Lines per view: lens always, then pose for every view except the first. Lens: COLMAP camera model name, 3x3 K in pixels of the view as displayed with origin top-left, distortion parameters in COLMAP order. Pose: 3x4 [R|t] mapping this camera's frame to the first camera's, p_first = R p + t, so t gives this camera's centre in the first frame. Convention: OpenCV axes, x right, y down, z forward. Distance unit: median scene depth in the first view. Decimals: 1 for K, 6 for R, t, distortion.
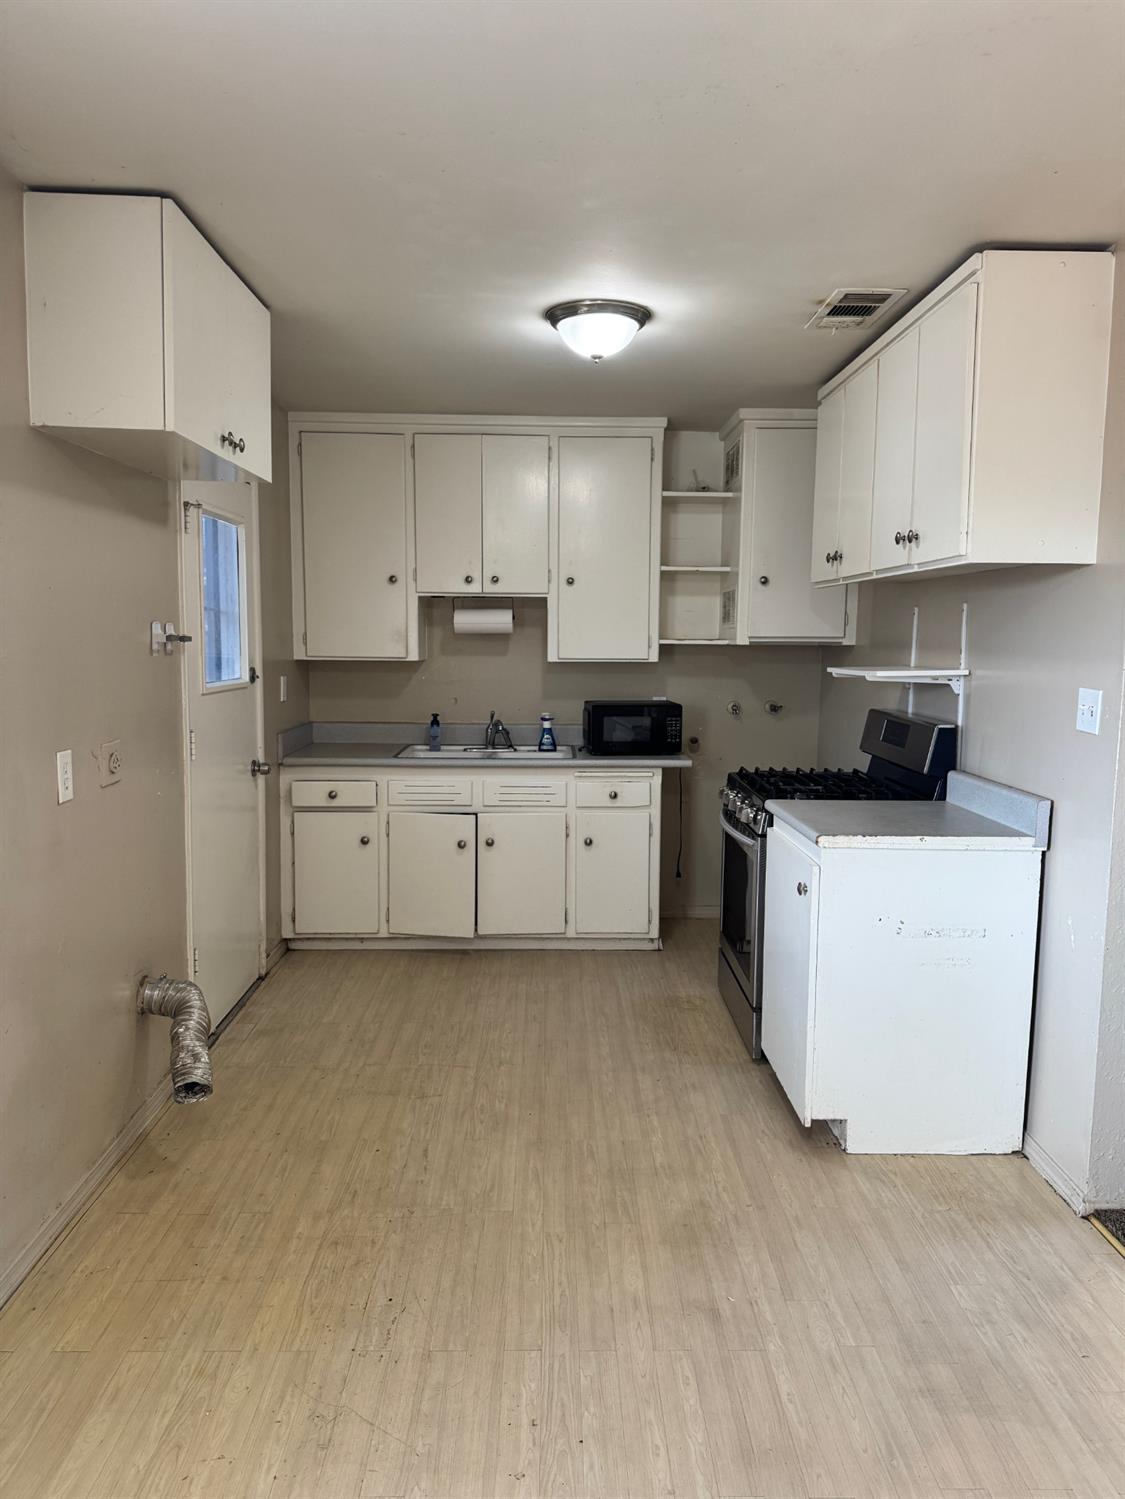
lens RADIAL K [[1057.6, 0, 555.9], [0, 1057.6, 744.5], [0, 0, 1]] dist [0.077011, -0.105104]
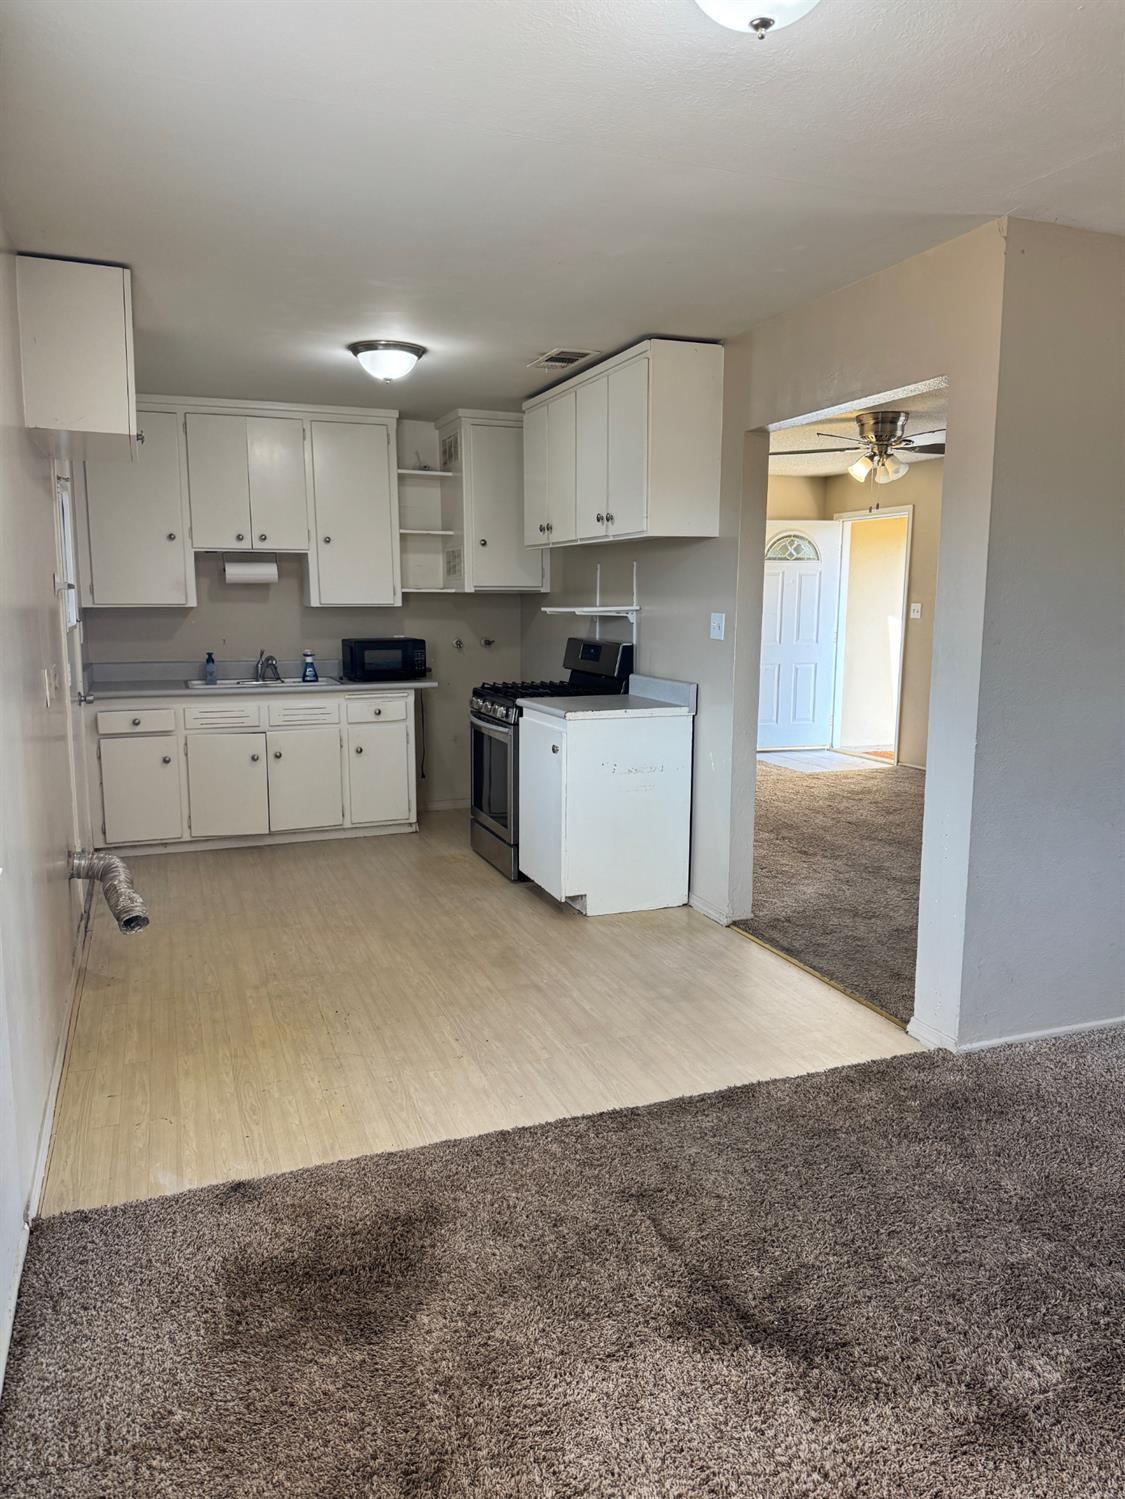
lens RADIAL K [[1057.6, 0, 563.5], [0, 1057.6, 739.7], [0, 0, 1]] dist [0.077011, -0.105104]
pose [[0.937710, -0.054873, 0.343058, -0.237930], [0.042607, 0.998158, 0.043195, 0.049380], [-0.344797, -0.025888, 0.938320, -0.367727]]
